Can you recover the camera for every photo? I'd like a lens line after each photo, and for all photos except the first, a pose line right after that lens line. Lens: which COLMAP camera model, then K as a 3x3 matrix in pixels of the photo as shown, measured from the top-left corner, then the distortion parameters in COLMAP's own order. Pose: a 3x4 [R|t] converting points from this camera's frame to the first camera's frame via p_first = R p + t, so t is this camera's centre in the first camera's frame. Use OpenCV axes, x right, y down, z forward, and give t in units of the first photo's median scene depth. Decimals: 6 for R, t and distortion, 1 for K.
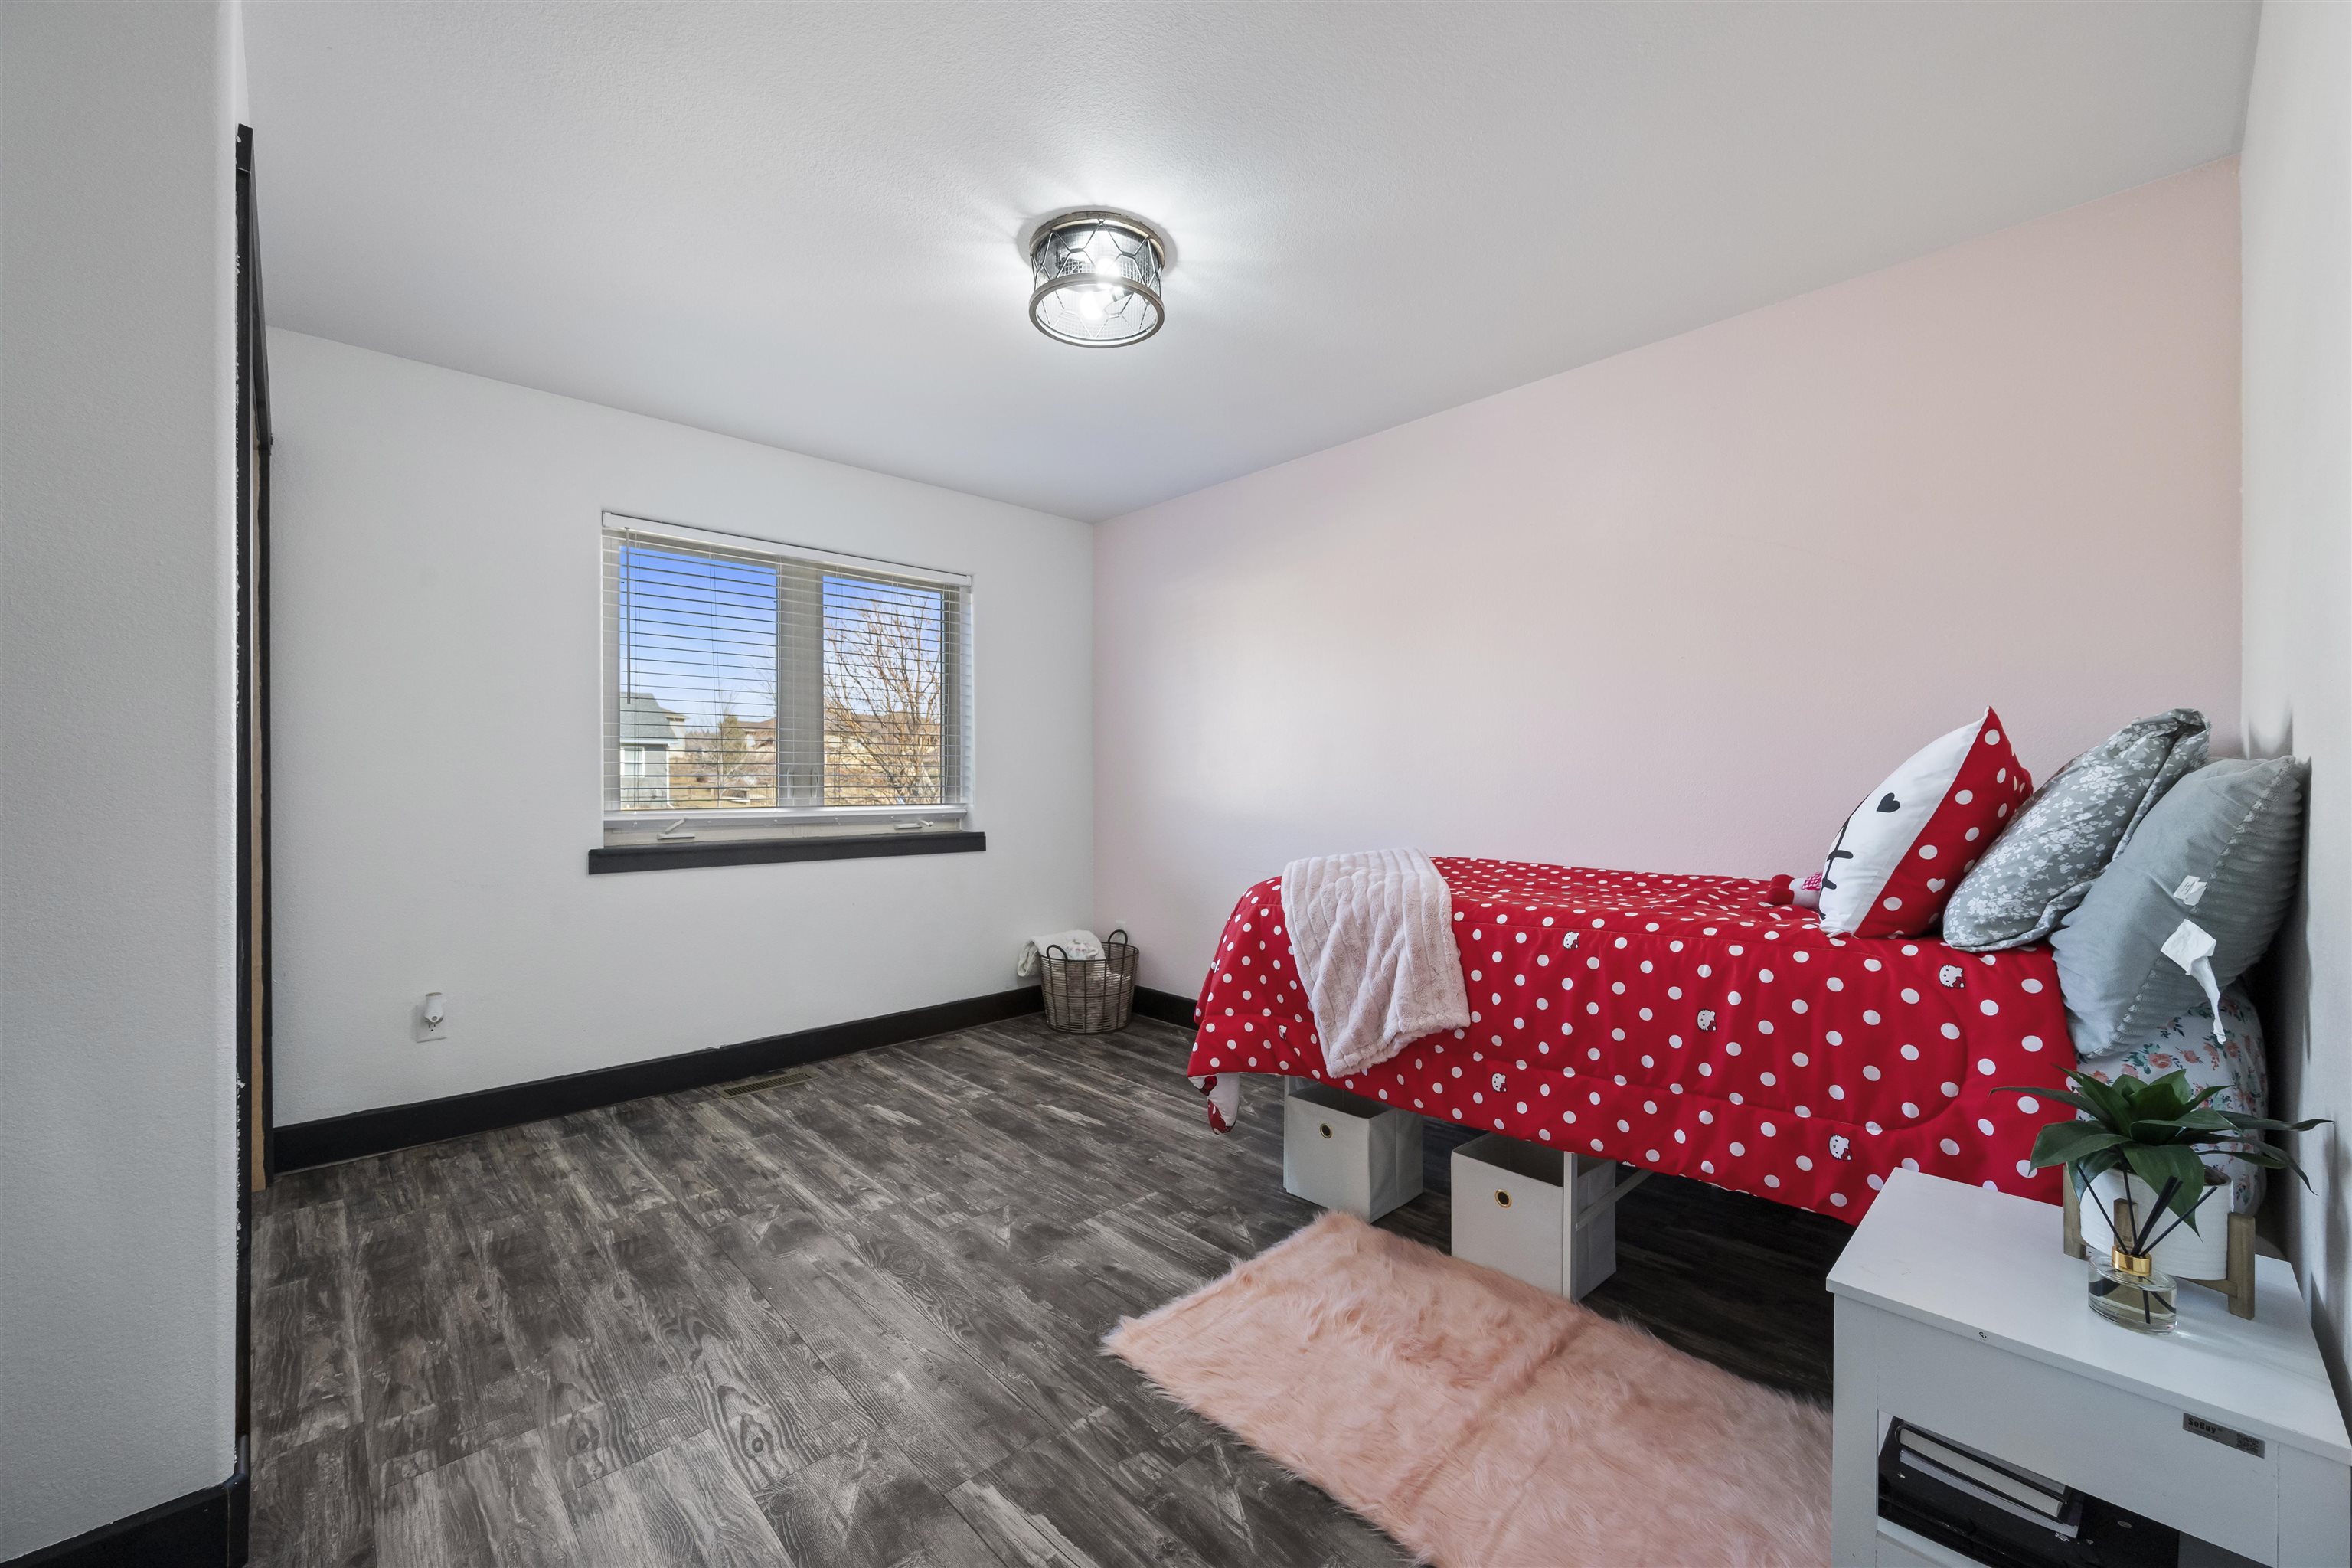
lens RADIAL K [[918.9, 0, 1176.0], [0, 918.9, 784.0], [0, 0, 1]] dist [-0.000323, -0.000073]
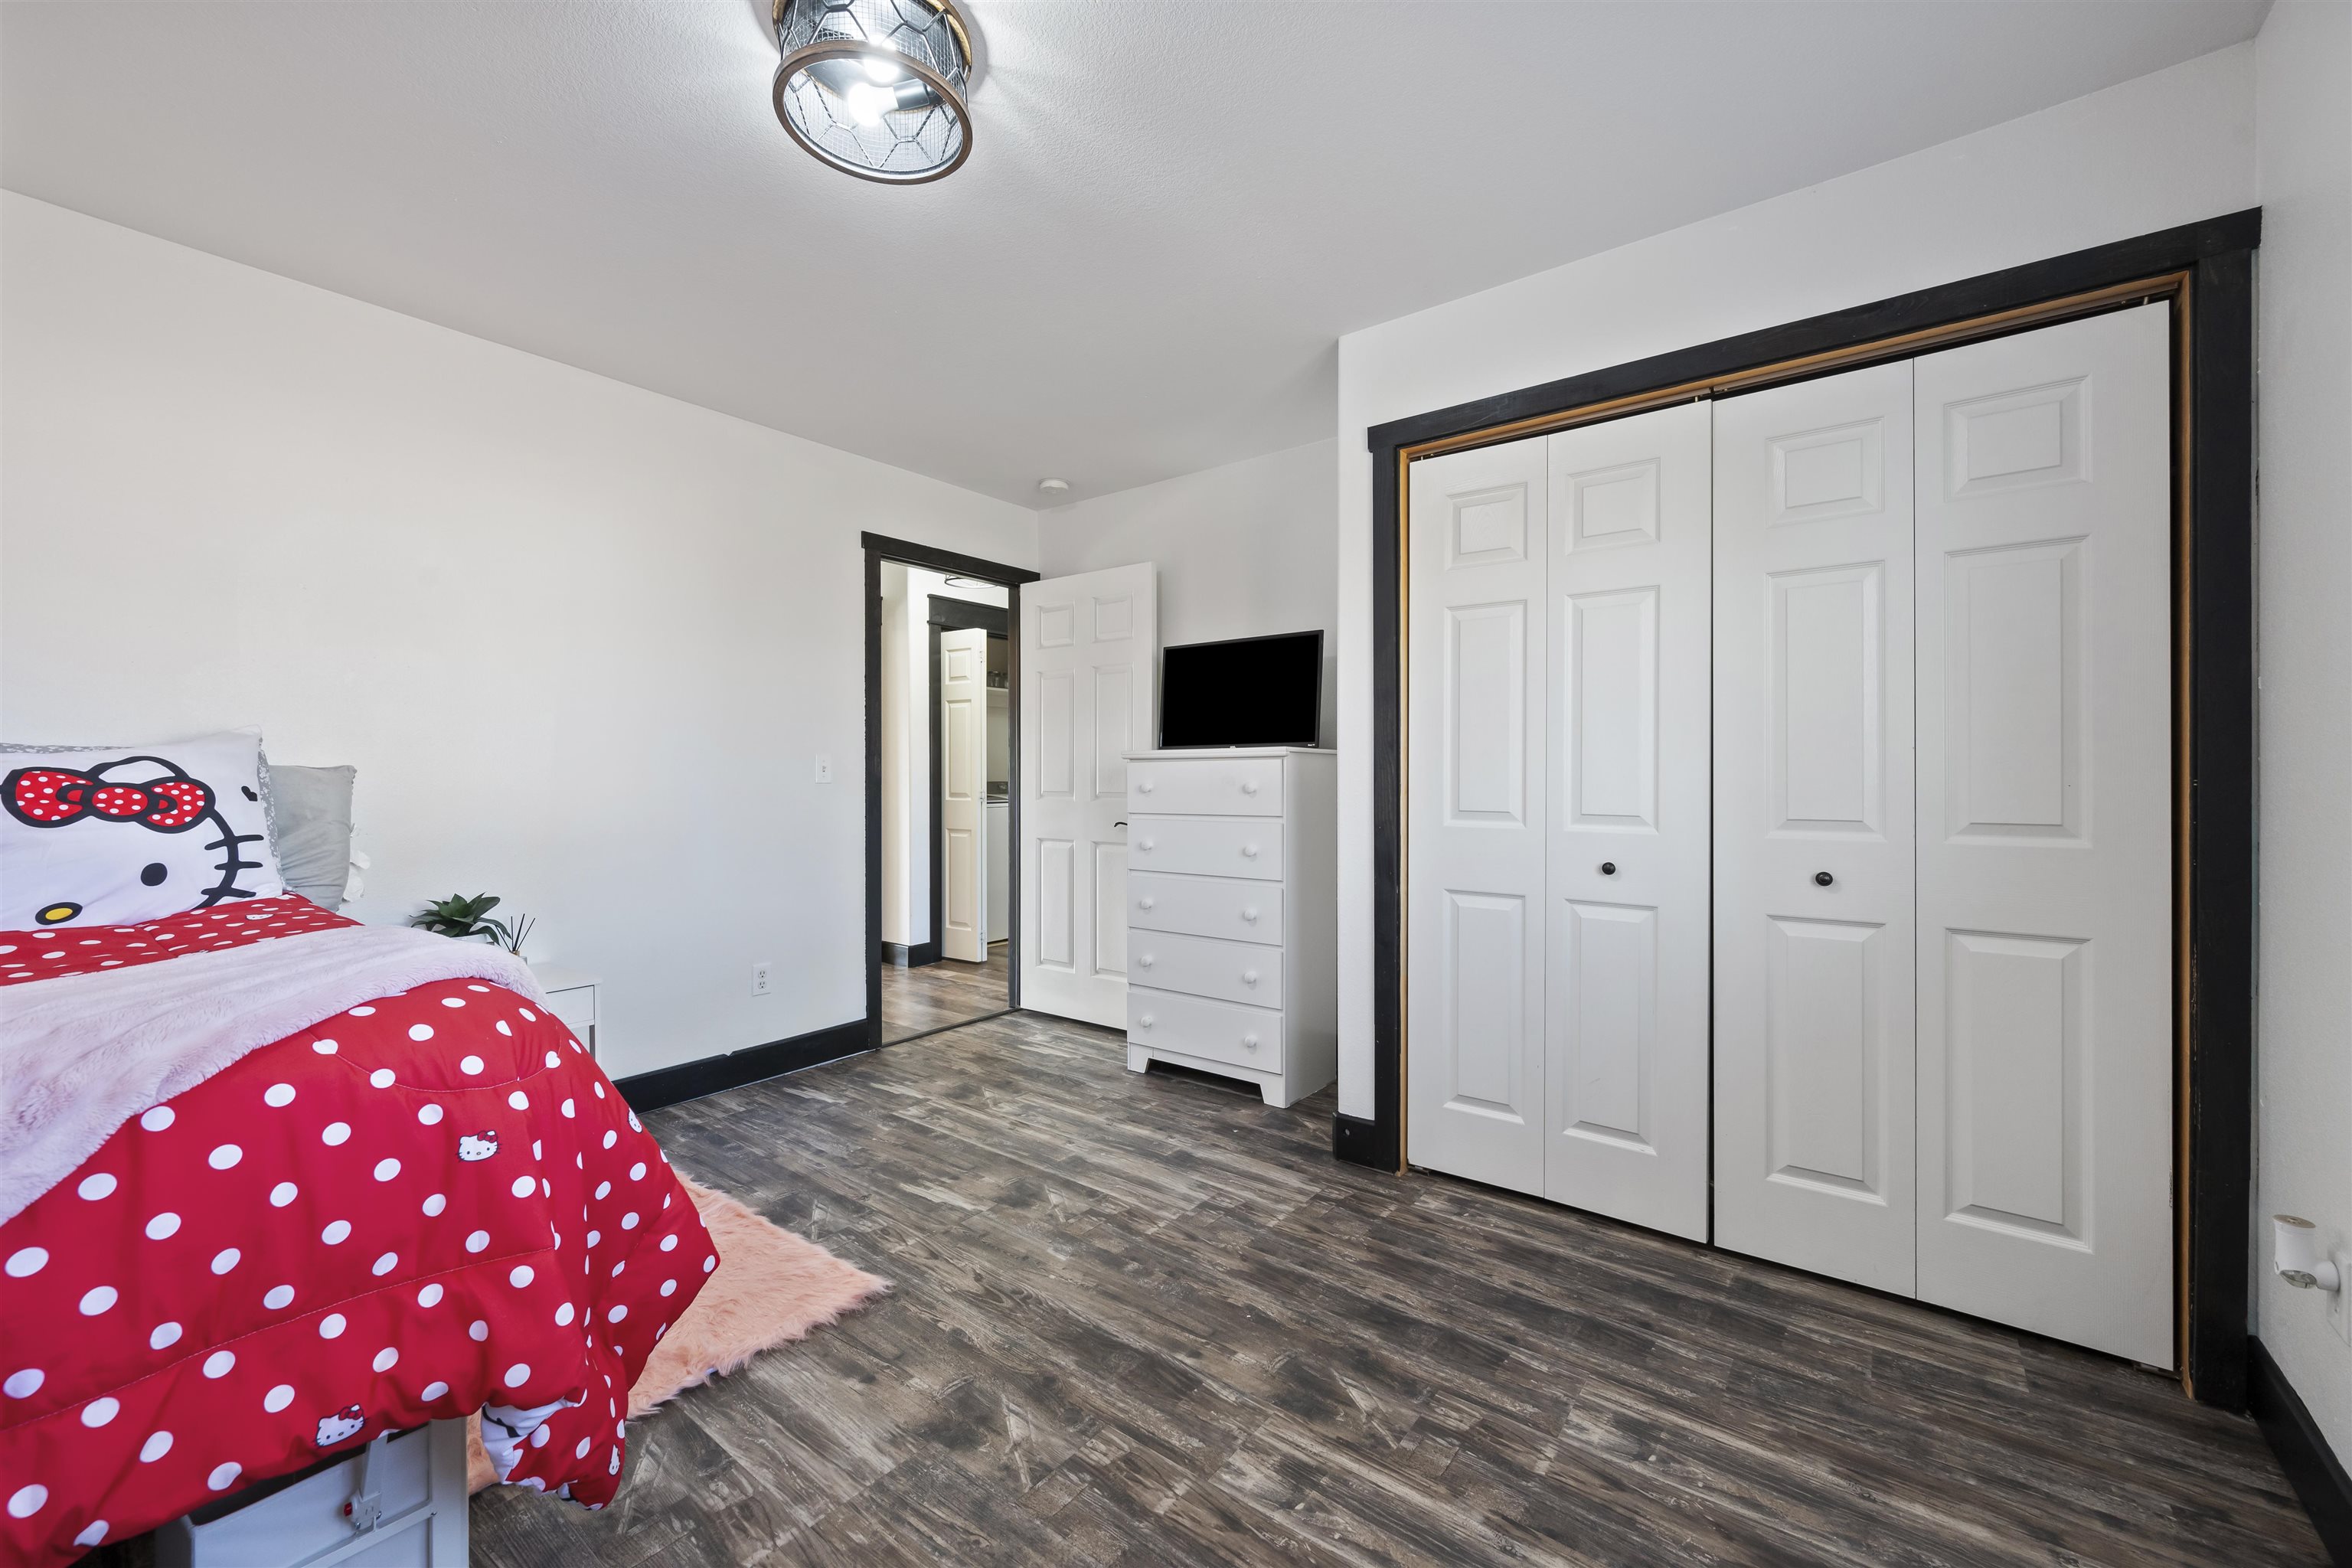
lens RADIAL K [[918.9, 0, 1176.0], [0, 918.9, 784.0], [0, 0, 1]] dist [-0.000323, -0.000073]
pose [[-0.988191, 0.005040, -0.153143, -0.214229], [0.003088, 0.999911, 0.012982, -0.006312], [0.153195, 0.012356, -0.988119, 1.795360]]
